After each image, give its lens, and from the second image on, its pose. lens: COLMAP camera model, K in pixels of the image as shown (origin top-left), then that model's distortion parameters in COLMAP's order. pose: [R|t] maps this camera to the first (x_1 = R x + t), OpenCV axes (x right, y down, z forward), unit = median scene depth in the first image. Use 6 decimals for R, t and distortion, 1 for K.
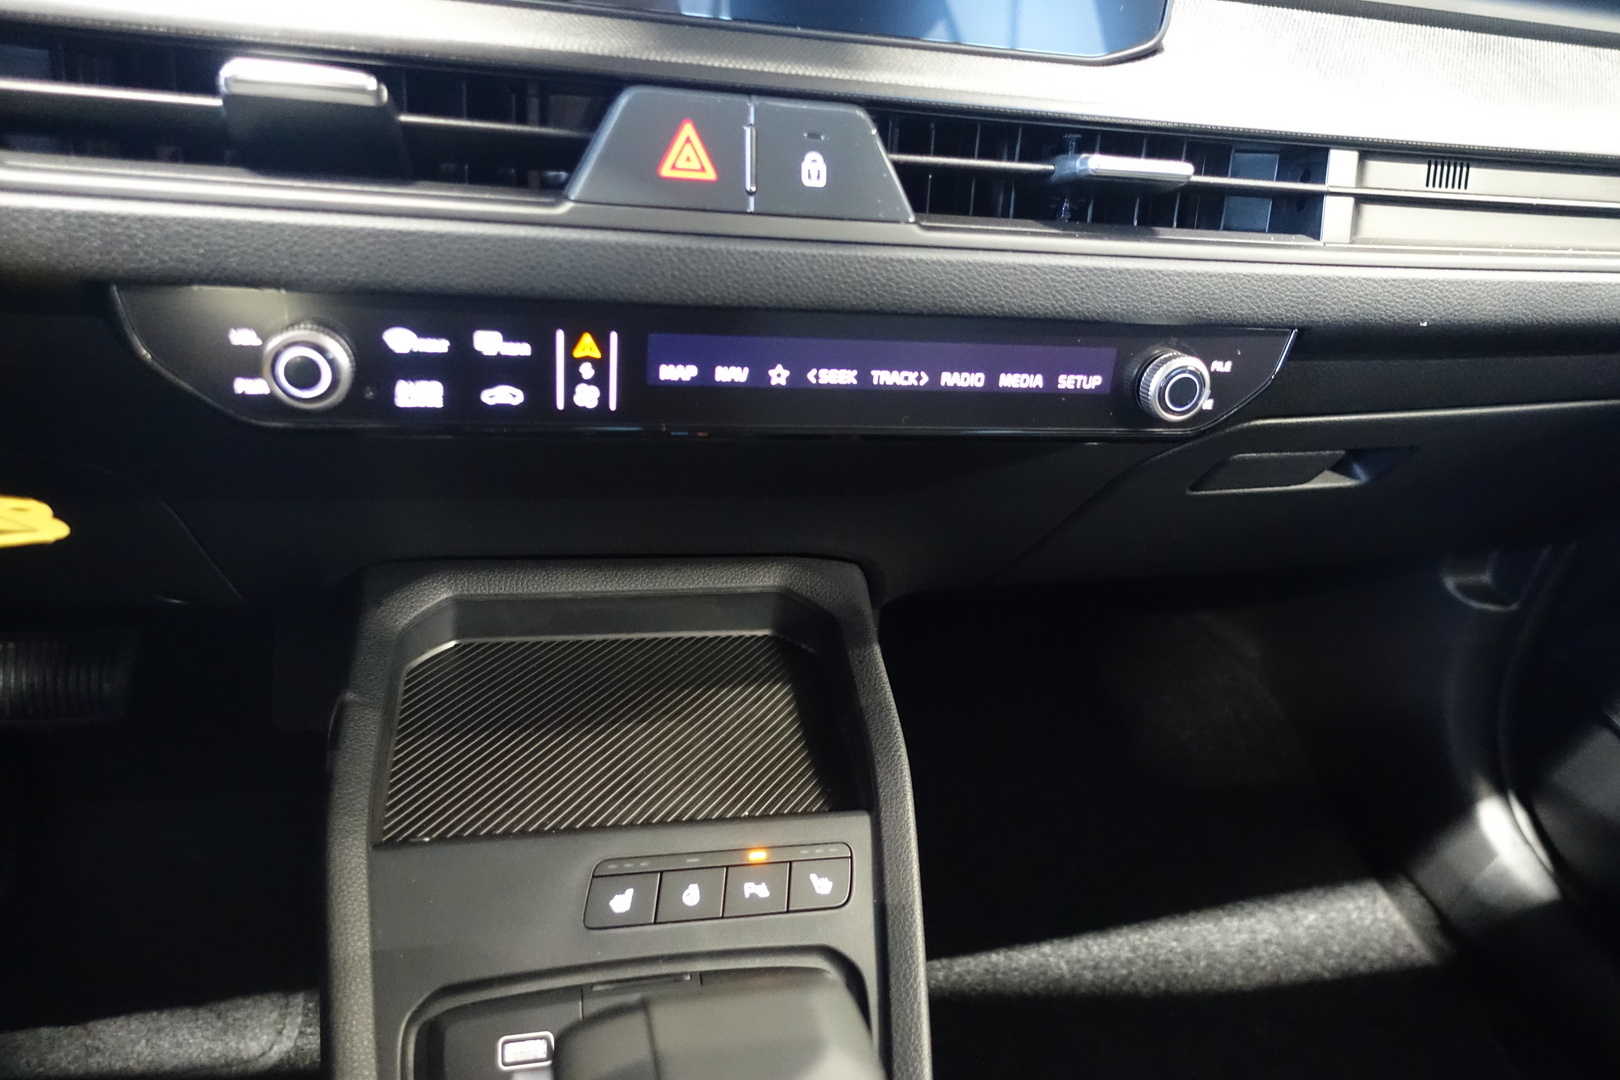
lens RADIAL K [[1113.1, 0, 812.5], [0, 1113.1, 539.3], [0, 0, 1]] dist [0.000689, 0.001065]
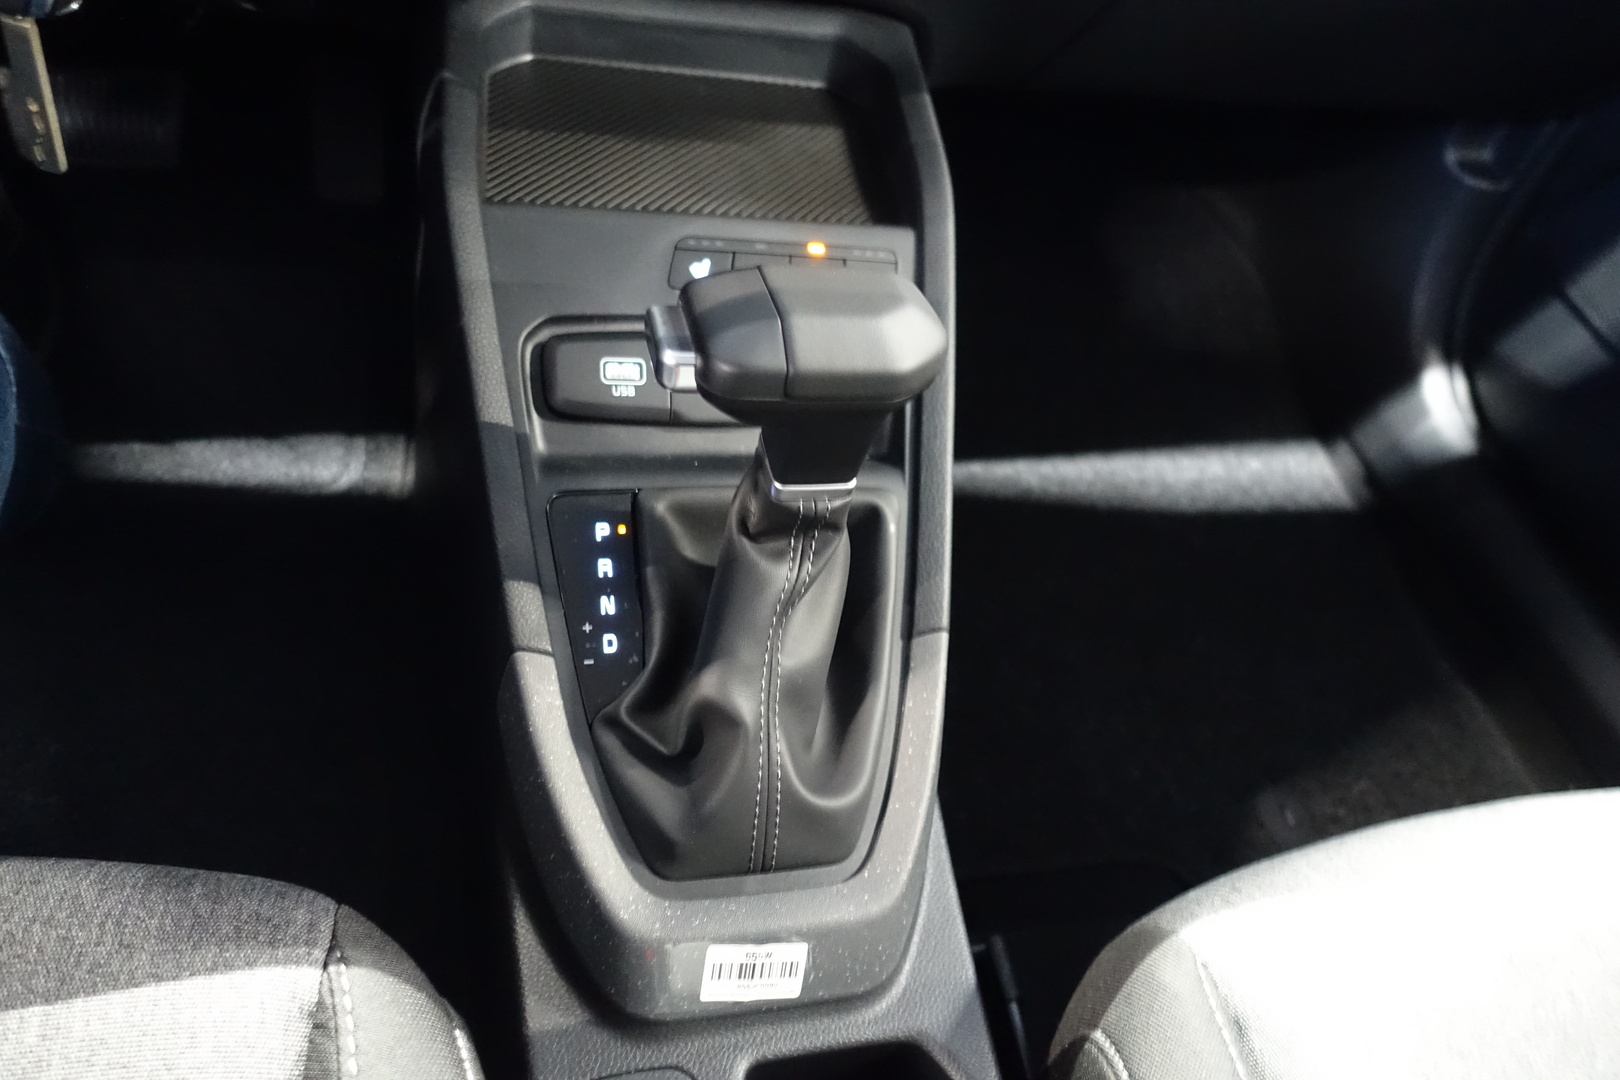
lens RADIAL K [[1113.1, 0, 806.1], [0, 1113.1, 537.4], [0, 0, 1]] dist [0.000689, 0.001065]
pose [[0.996989, 0.067793, 0.037645, -0.065711], [-0.075965, 0.951336, 0.298646, 0.179552], [-0.015567, -0.300606, 0.953621, -0.137844]]
